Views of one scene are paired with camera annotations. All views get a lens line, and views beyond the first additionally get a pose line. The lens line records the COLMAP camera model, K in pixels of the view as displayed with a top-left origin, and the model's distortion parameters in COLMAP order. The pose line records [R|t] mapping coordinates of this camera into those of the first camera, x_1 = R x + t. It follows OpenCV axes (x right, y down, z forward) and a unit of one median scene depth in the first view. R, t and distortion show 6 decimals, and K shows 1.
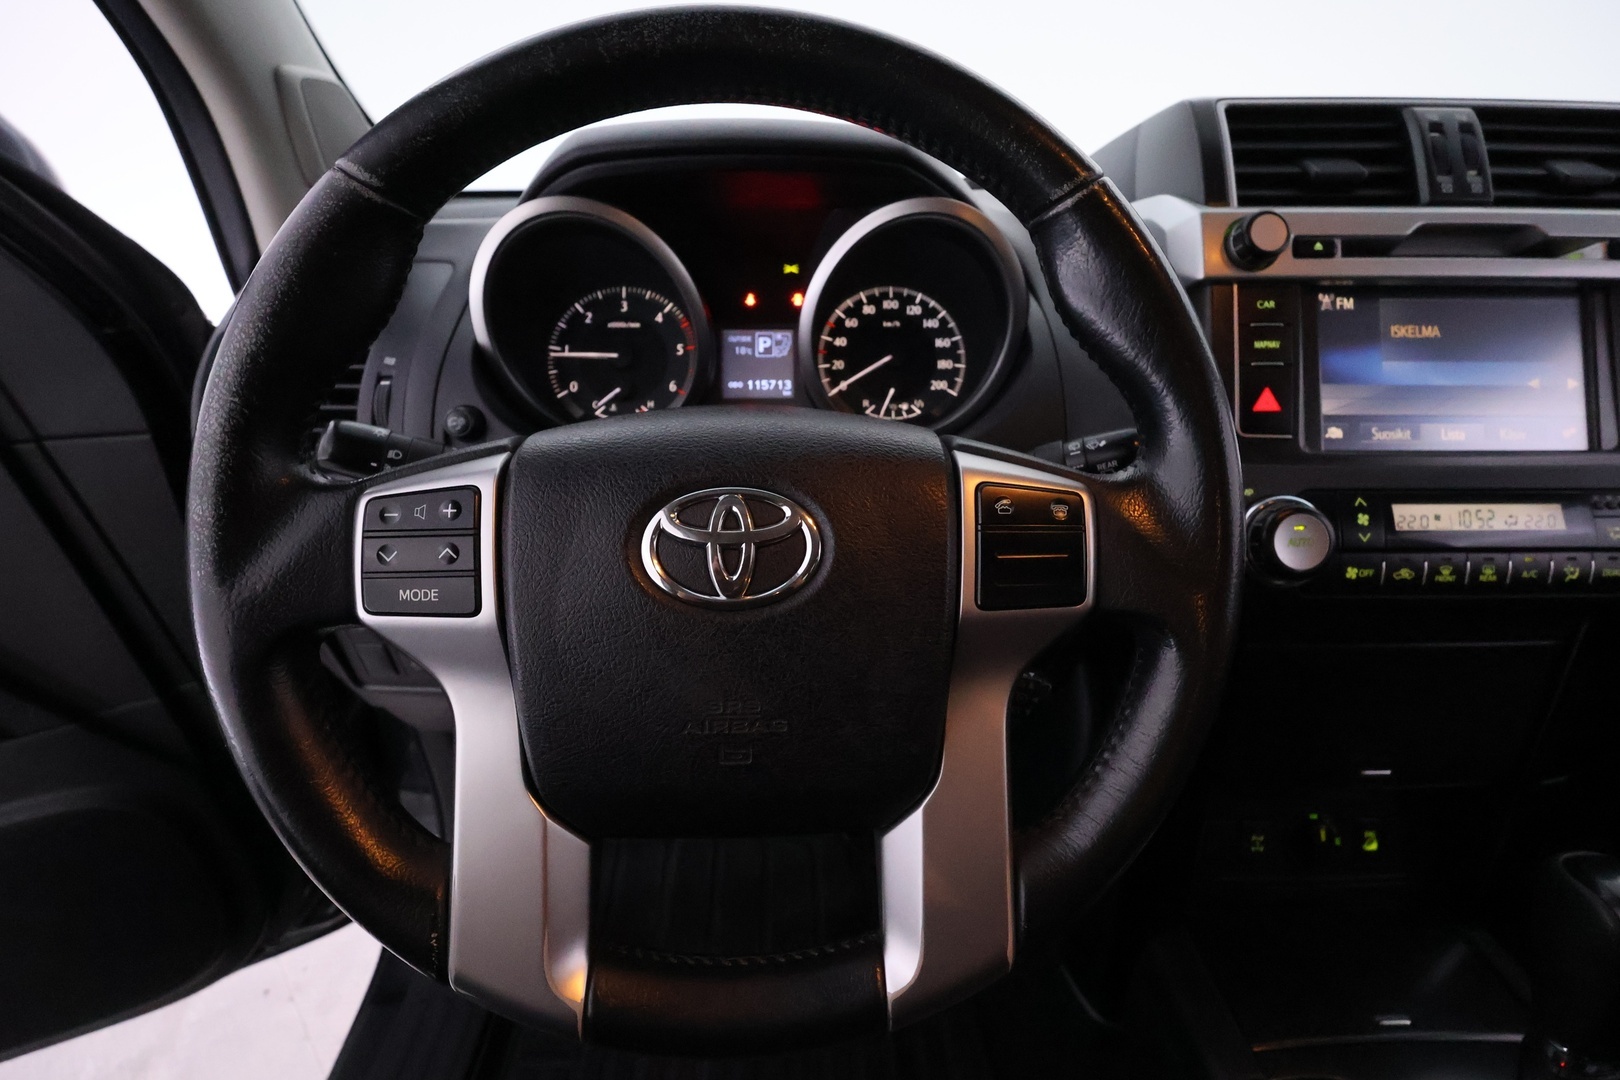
lens RADIAL K [[759.3, 0, 813.0], [0, 759.3, 544.3], [0, 0, 1]] dist [-0.005534, 0.001637]
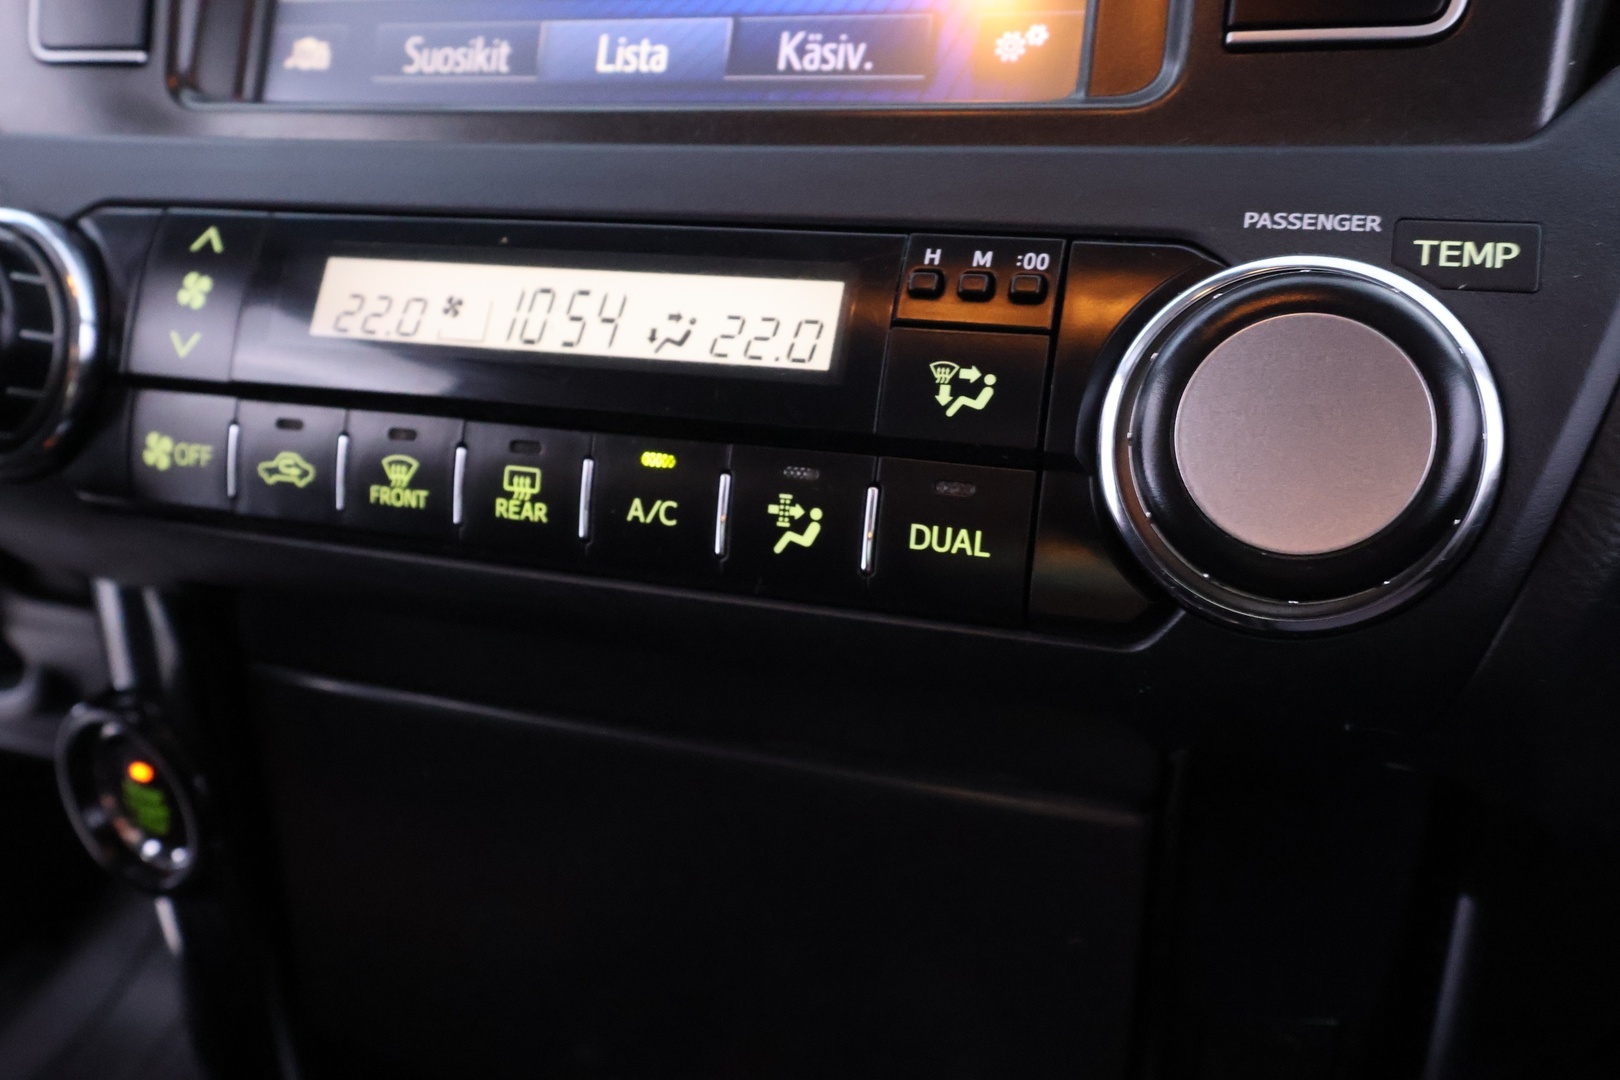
lens RADIAL K [[1293.6, 0, 815.7], [0, 1293.6, 547.8], [0, 0, 1]] dist [-0.004173, 0.018721]
pose [[0.932933, 0.112634, -0.341980, 1.055726], [-0.110659, 0.993535, 0.025348, 0.030258], [0.342624, 0.014195, 0.939365, 0.505960]]
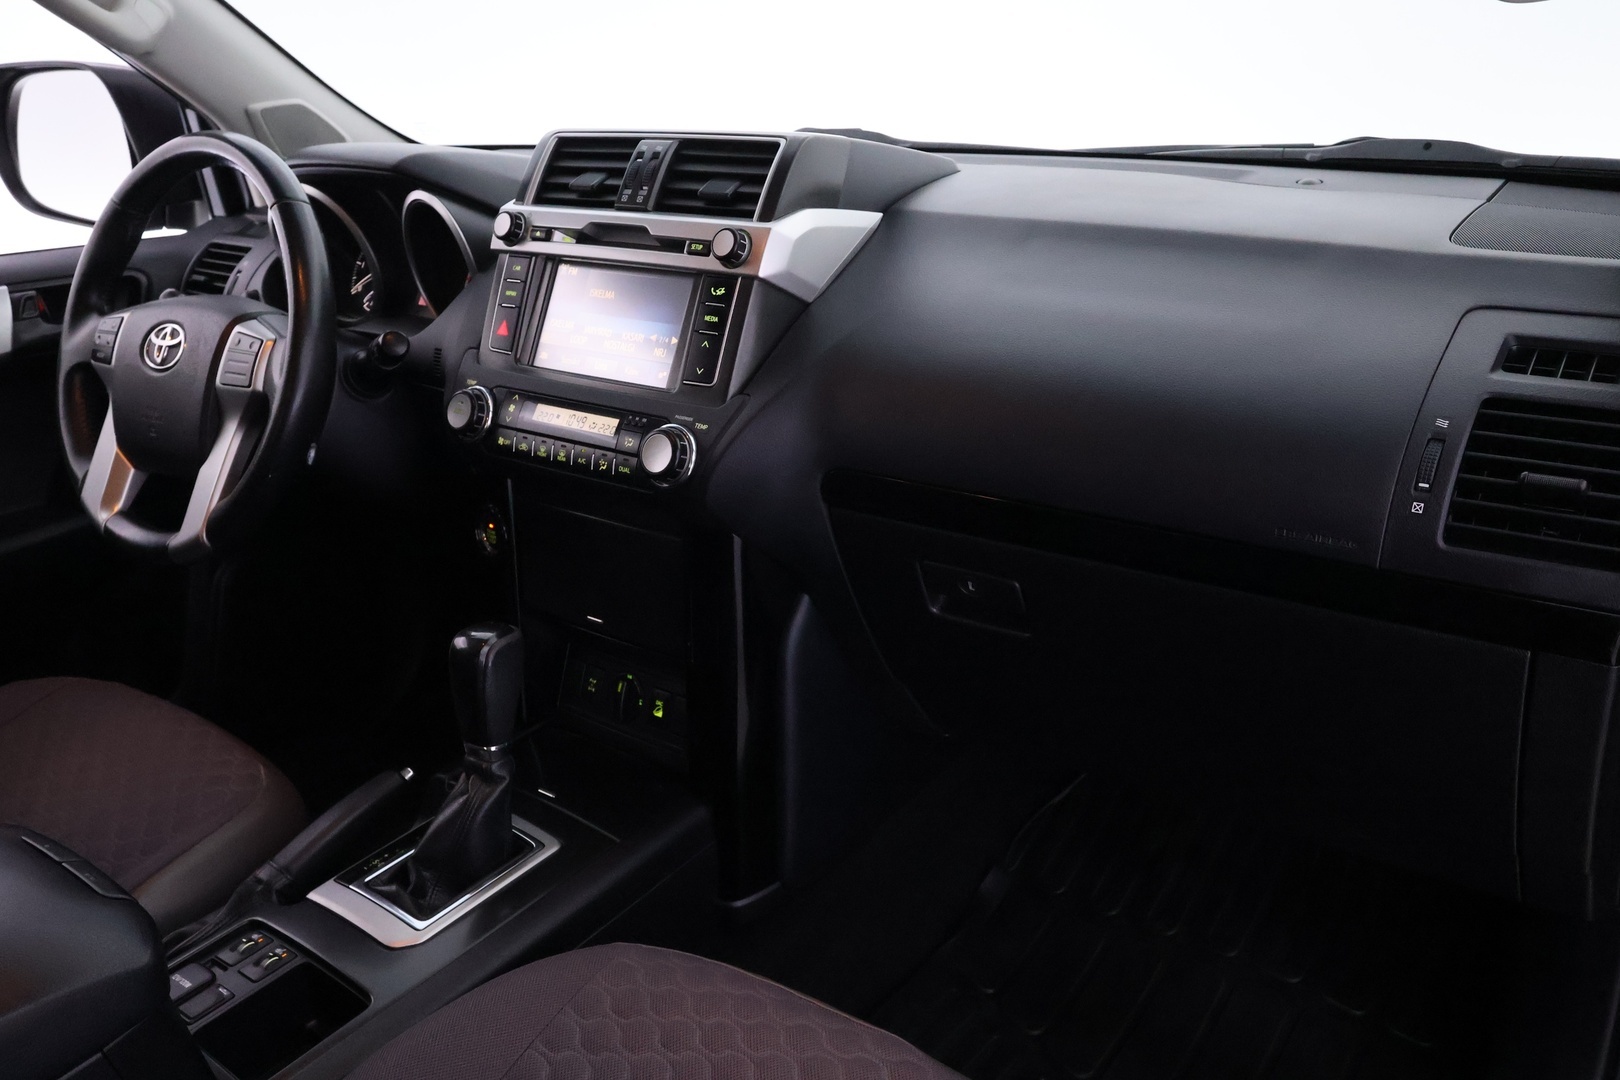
lens RADIAL K [[1293.6, 0, 815.0], [0, 1293.6, 549.1], [0, 0, 1]] dist [-0.004173, 0.018721]
pose [[0.782074, 0.201973, -0.589548, 2.535819], [-0.225122, 0.973704, 0.034942, 0.015169], [0.581102, 0.105393, 0.806977, -0.672153]]
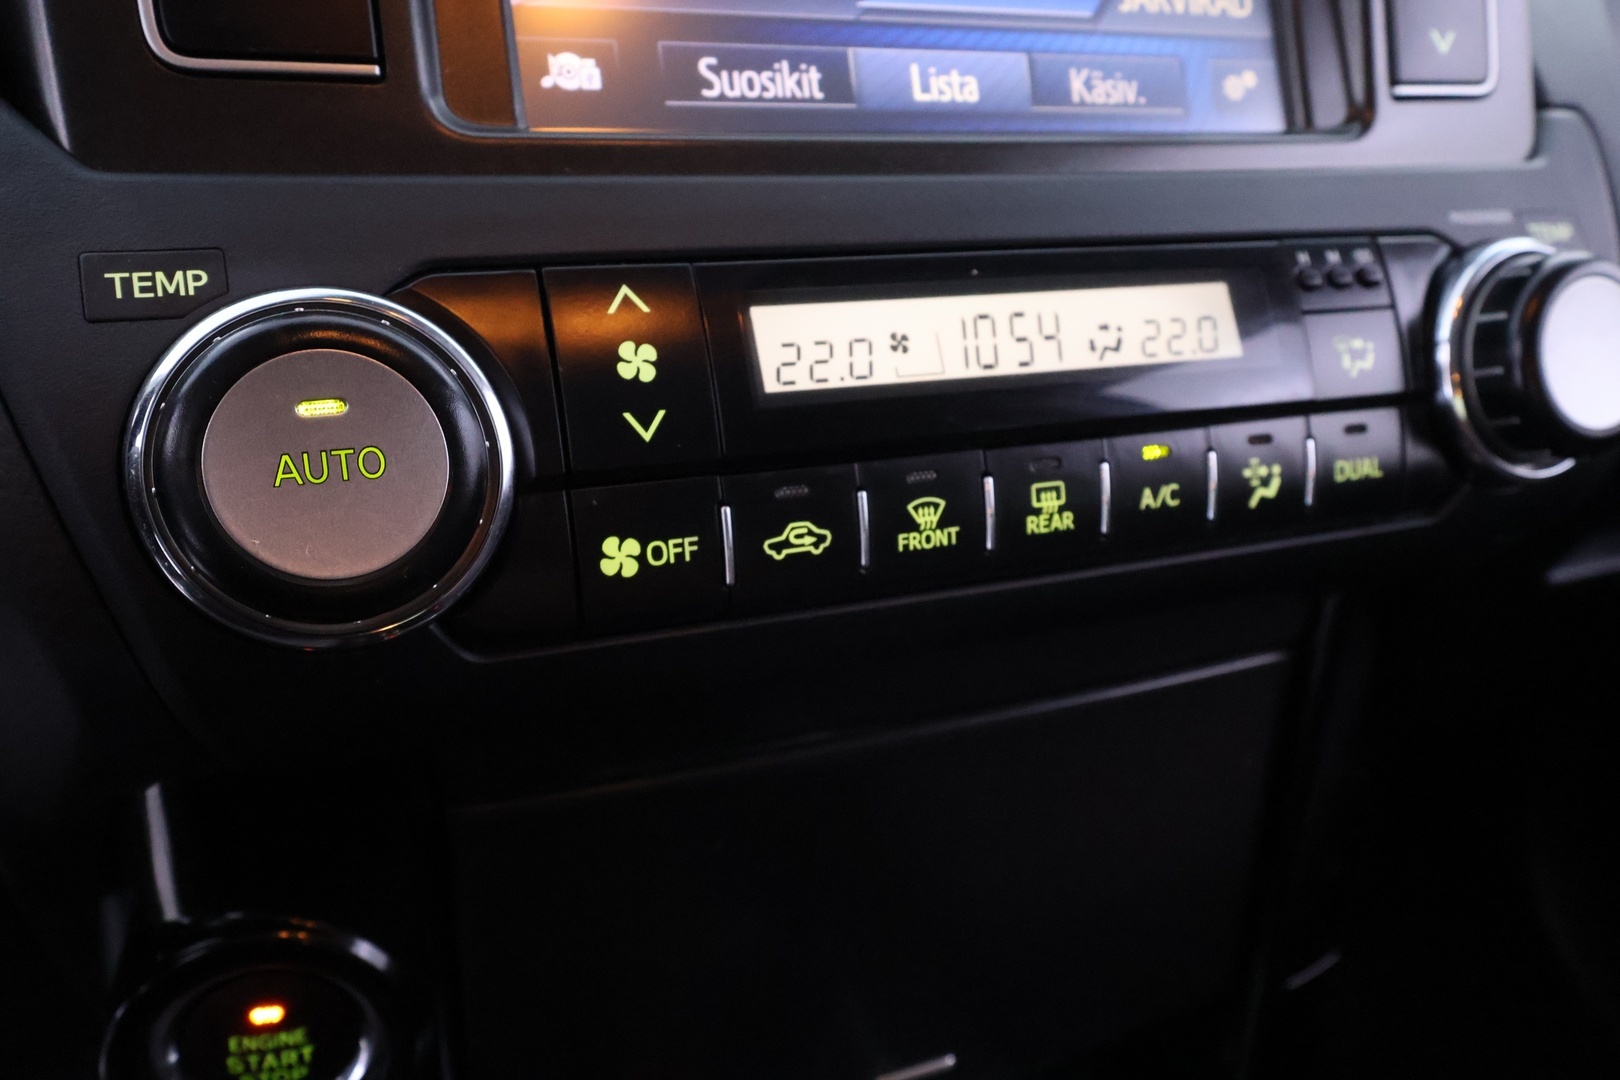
lens RADIAL K [[1293.6, 0, 813.8], [0, 1293.6, 558.0], [0, 0, 1]] dist [-0.004173, 0.018721]
pose [[0.928615, -0.115835, 0.352500, 0.545156], [0.100338, 0.993020, 0.061991, 0.014150], [-0.357221, -0.022196, 0.933756, 0.474357]]
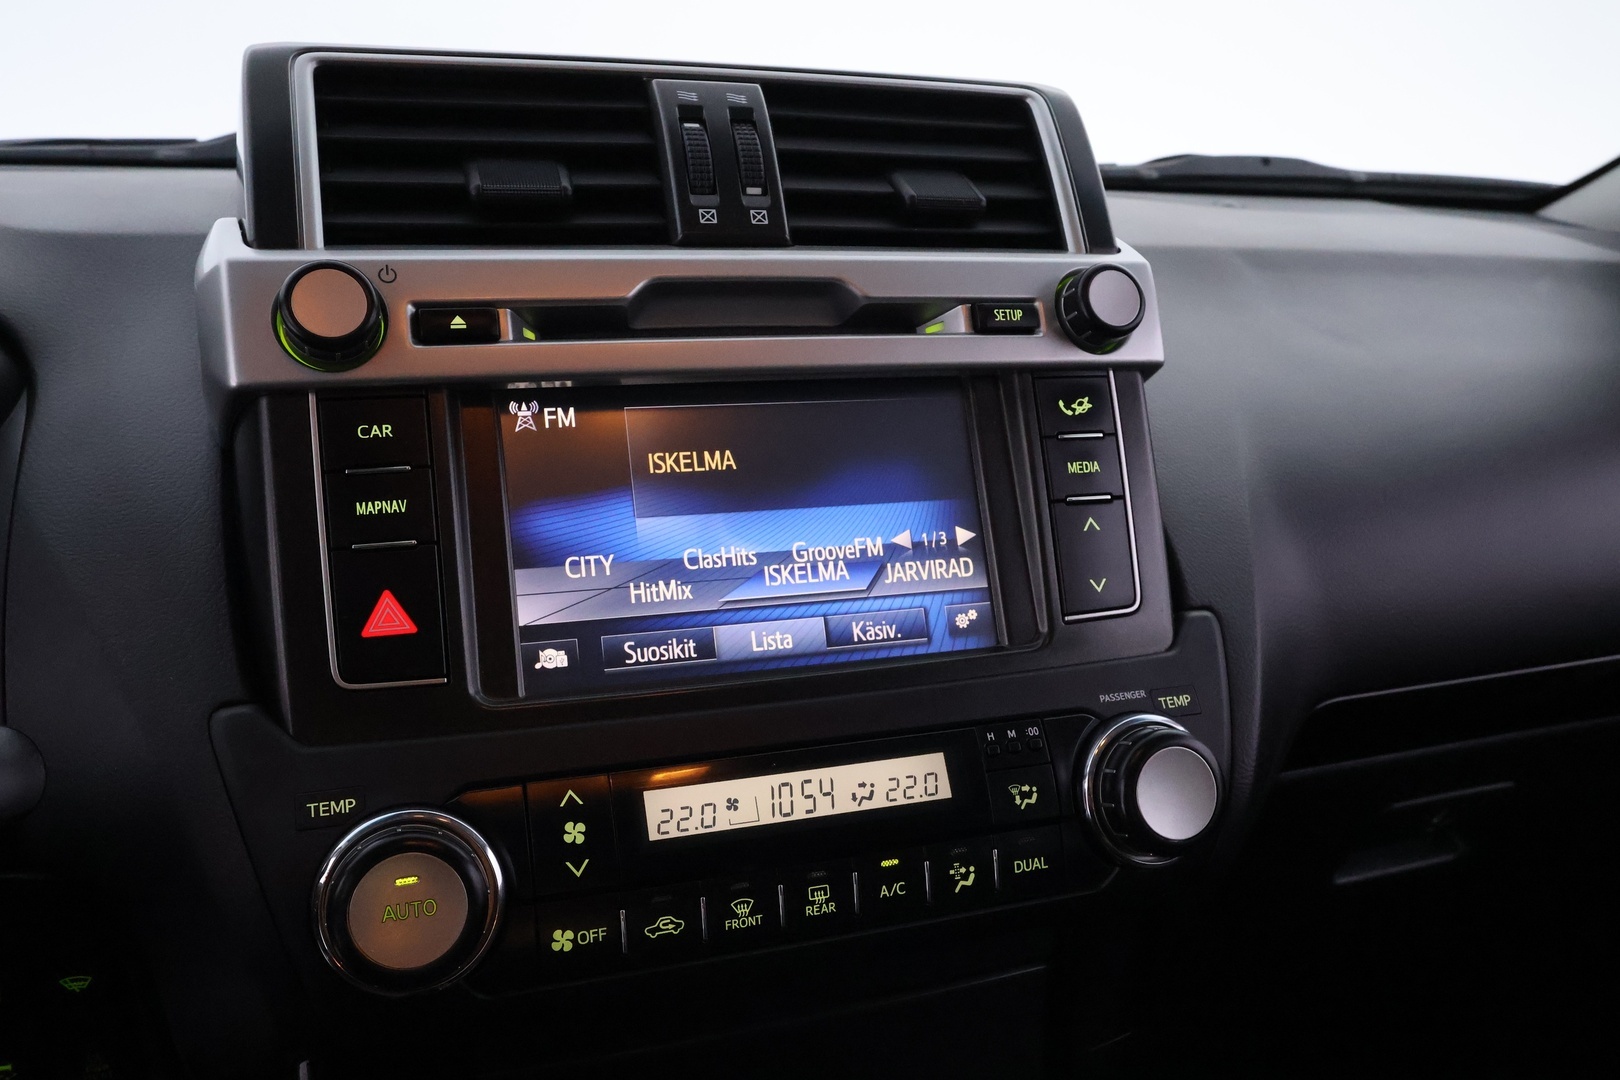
lens RADIAL K [[1293.6, 0, 813.7], [0, 1293.6, 542.0], [0, 0, 1]] dist [-0.004173, 0.018721]
pose [[0.951577, -0.065745, 0.300298, 0.561373], [0.101673, 0.989196, -0.105613, -0.106994], [-0.290110, 0.131031, 0.947981, 0.074808]]
